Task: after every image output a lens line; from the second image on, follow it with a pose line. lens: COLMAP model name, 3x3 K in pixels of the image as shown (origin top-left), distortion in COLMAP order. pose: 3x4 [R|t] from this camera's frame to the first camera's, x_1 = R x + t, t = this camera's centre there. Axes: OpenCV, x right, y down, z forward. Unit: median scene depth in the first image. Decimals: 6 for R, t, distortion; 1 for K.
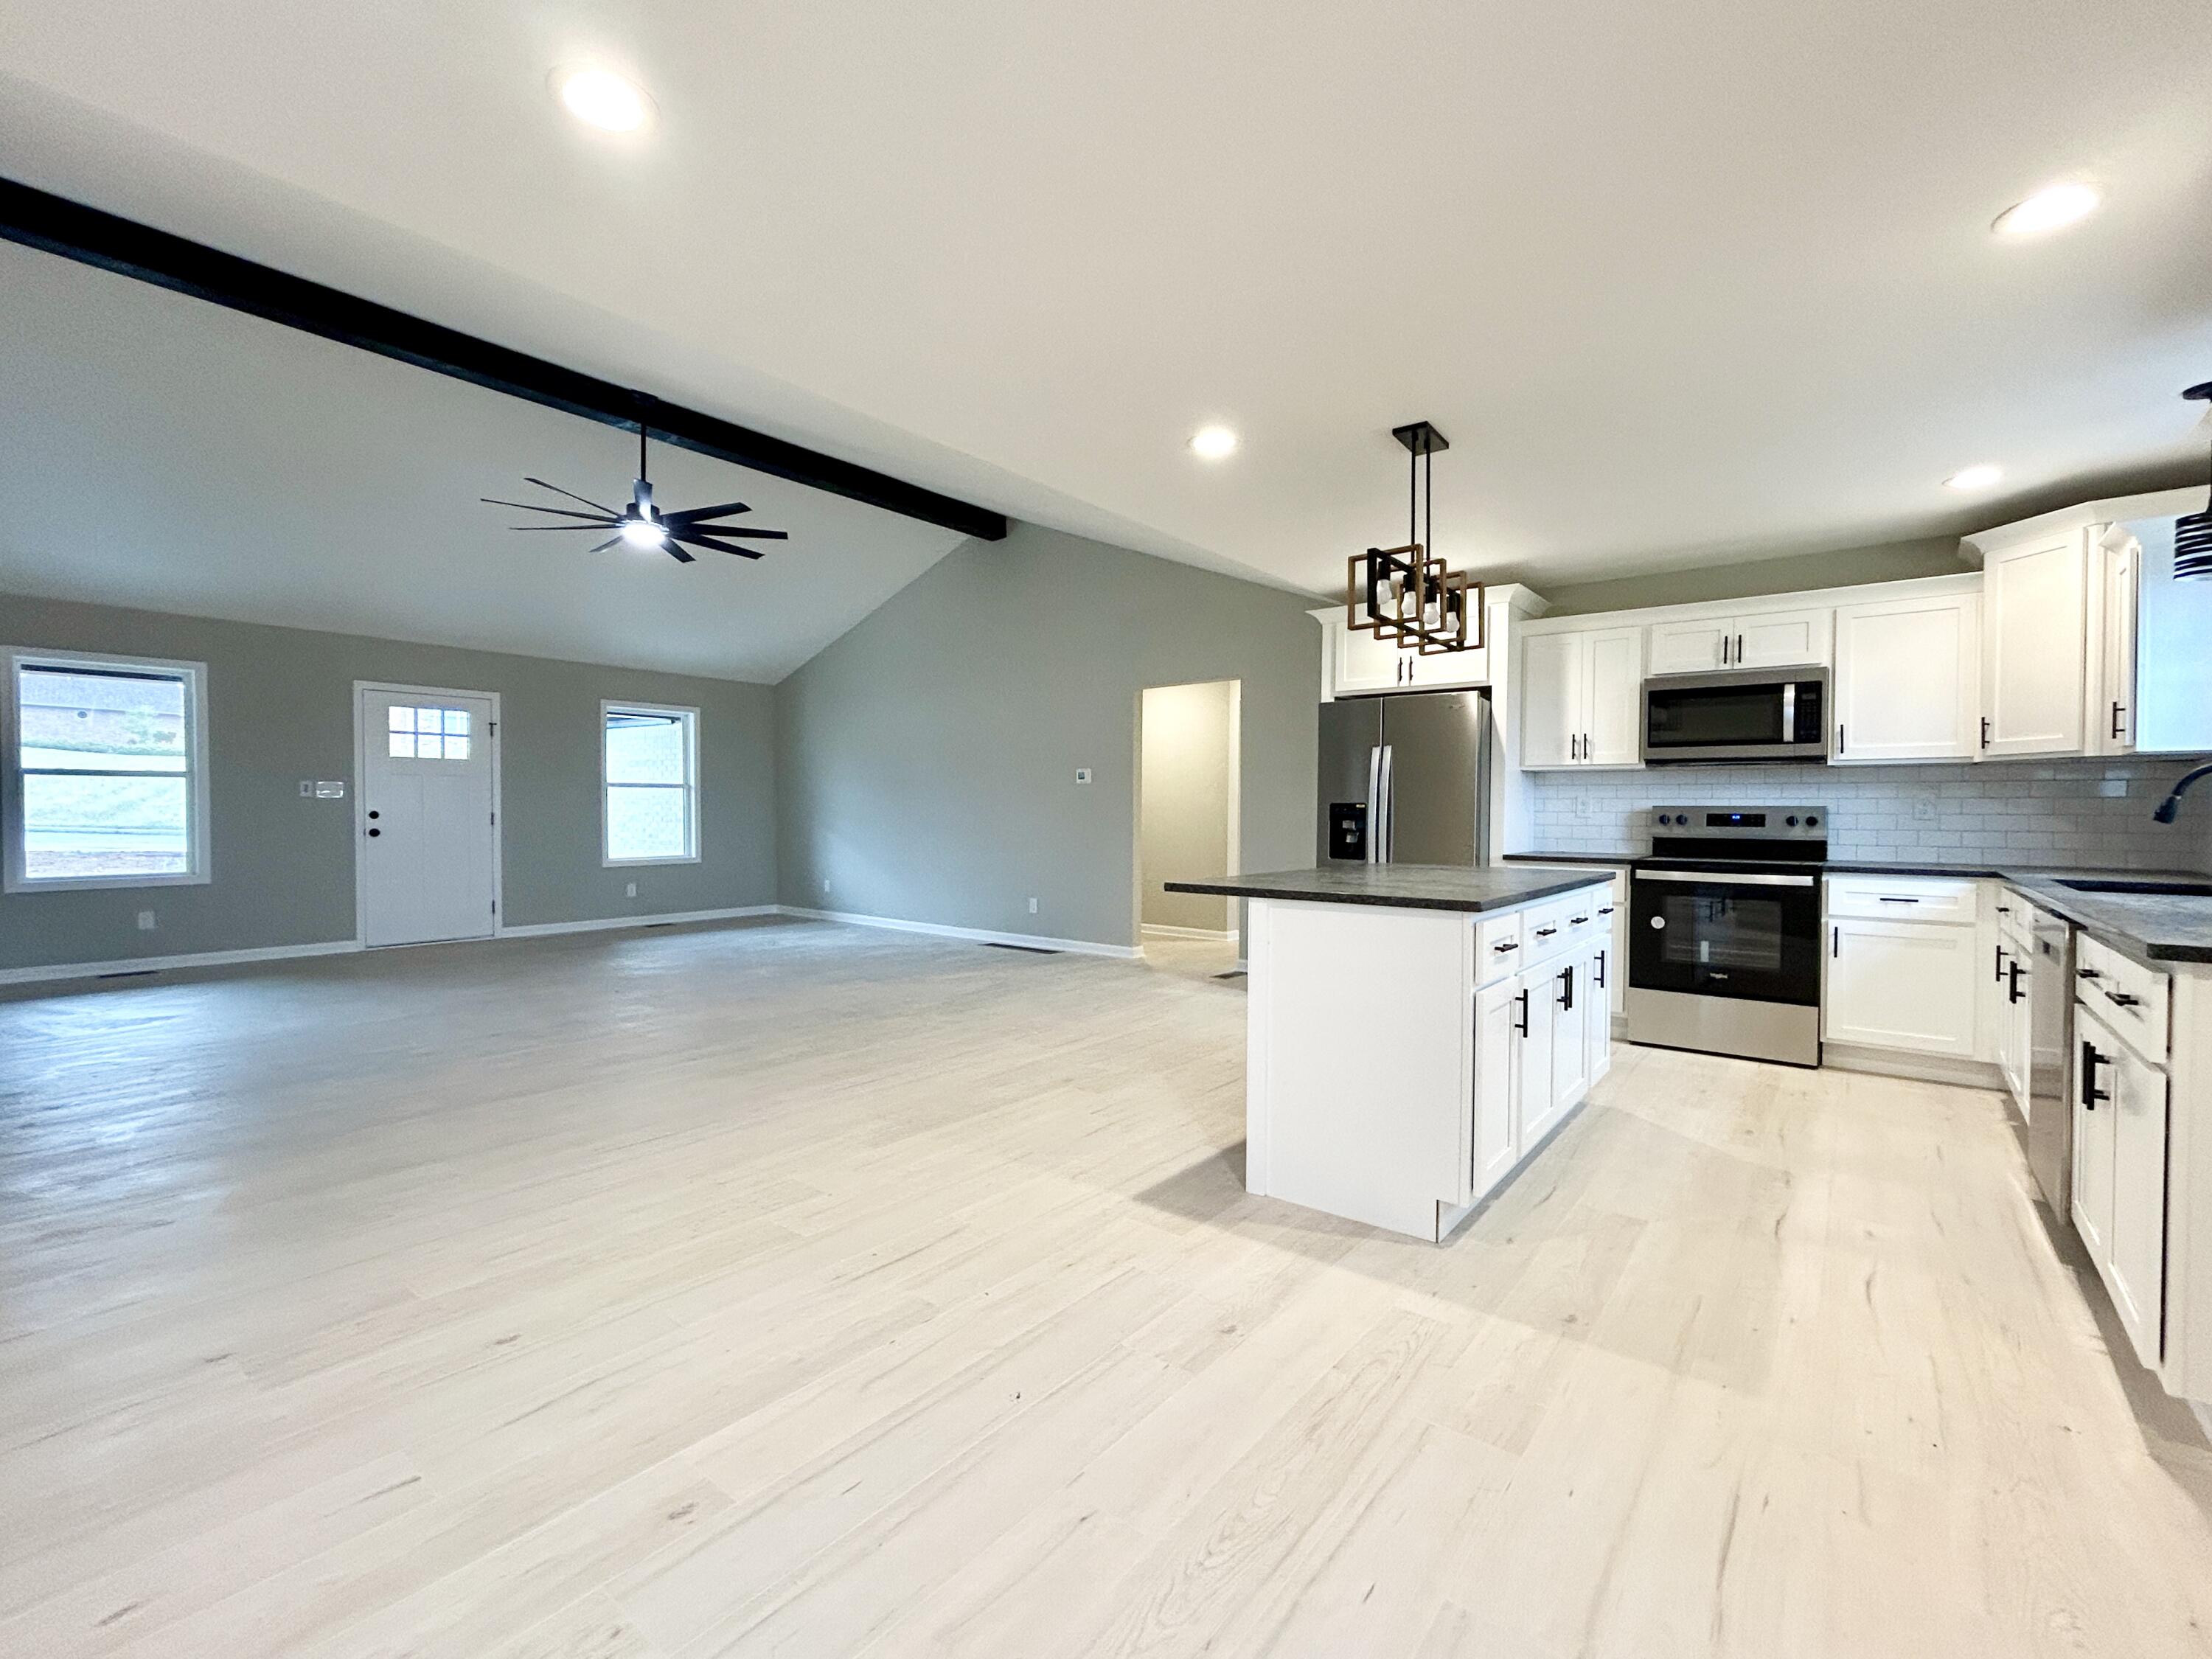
lens RADIAL K [[974.5, 0, 1089.4], [0, 974.5, 826.2], [0, 0, 1]] dist [-0.004895, 0.003179]
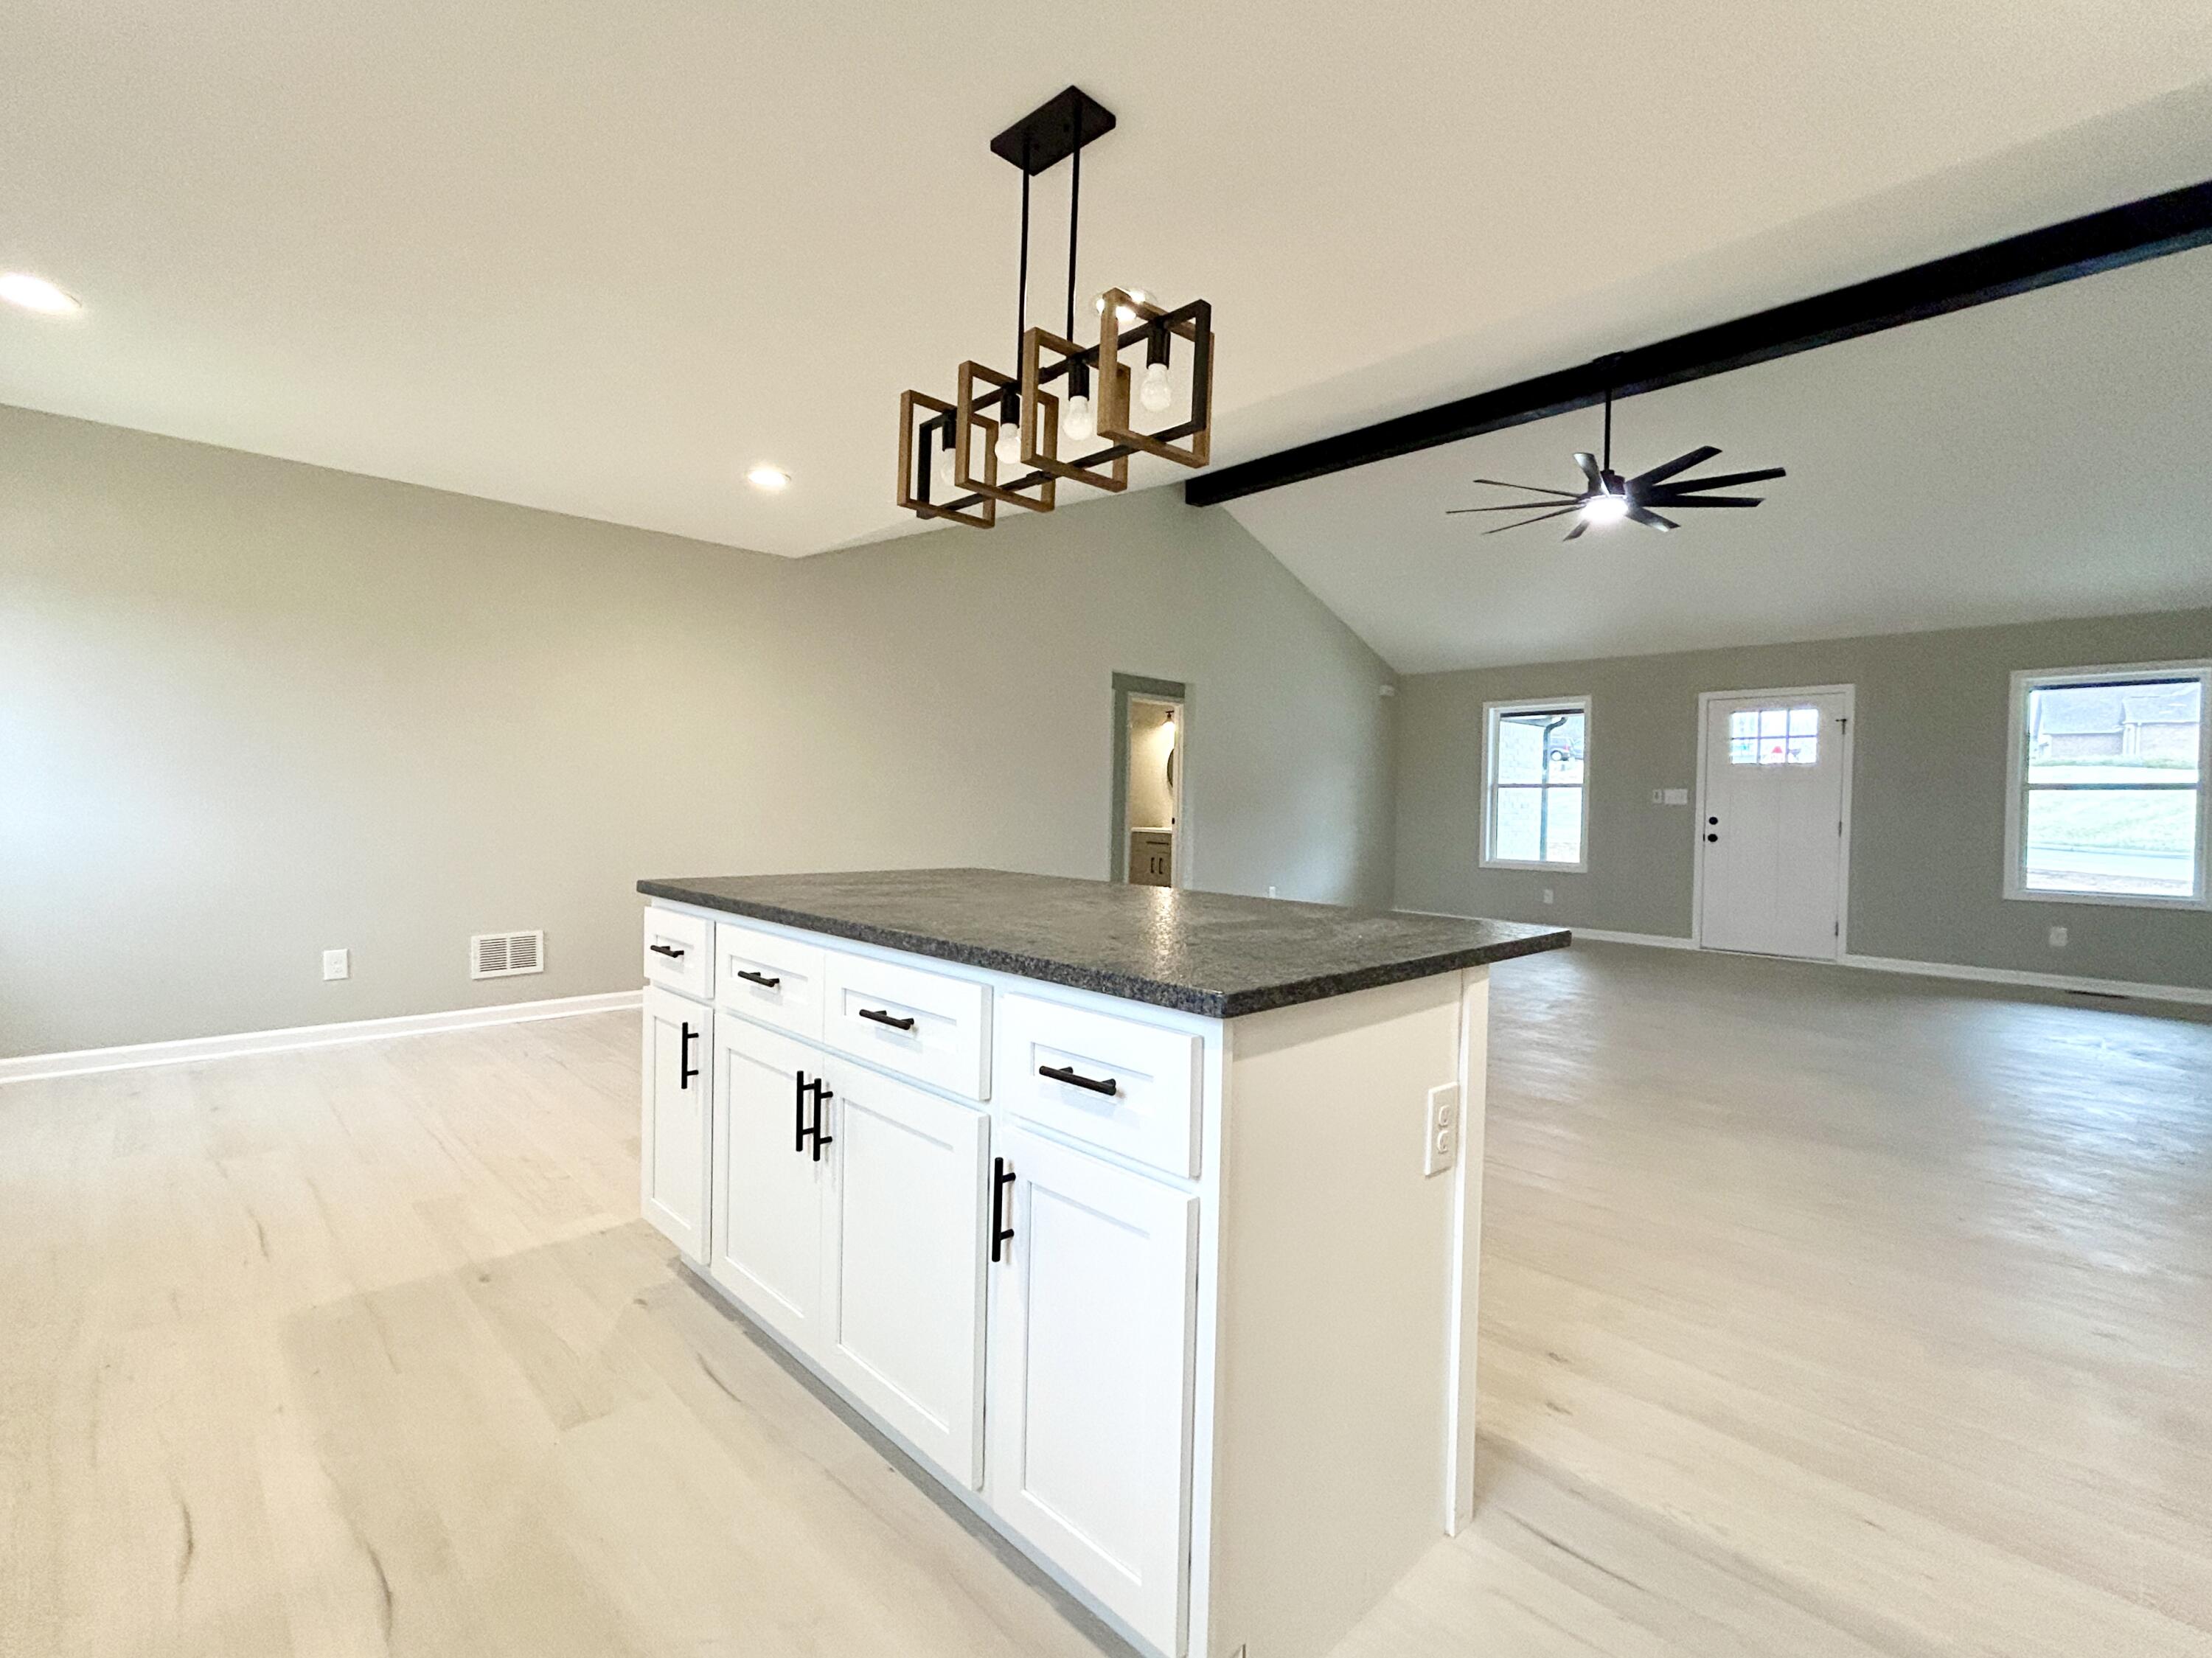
lens RADIAL K [[974.4, 0, 1115.9], [0, 974.4, 819.8], [0, 0, 1]] dist [-0.004895, 0.003179]
pose [[-0.115407, 0.008466, -0.993282, 0.366201], [-0.040031, 0.999112, 0.013166, -0.000701], [0.992511, 0.041281, -0.114965, 0.495505]]
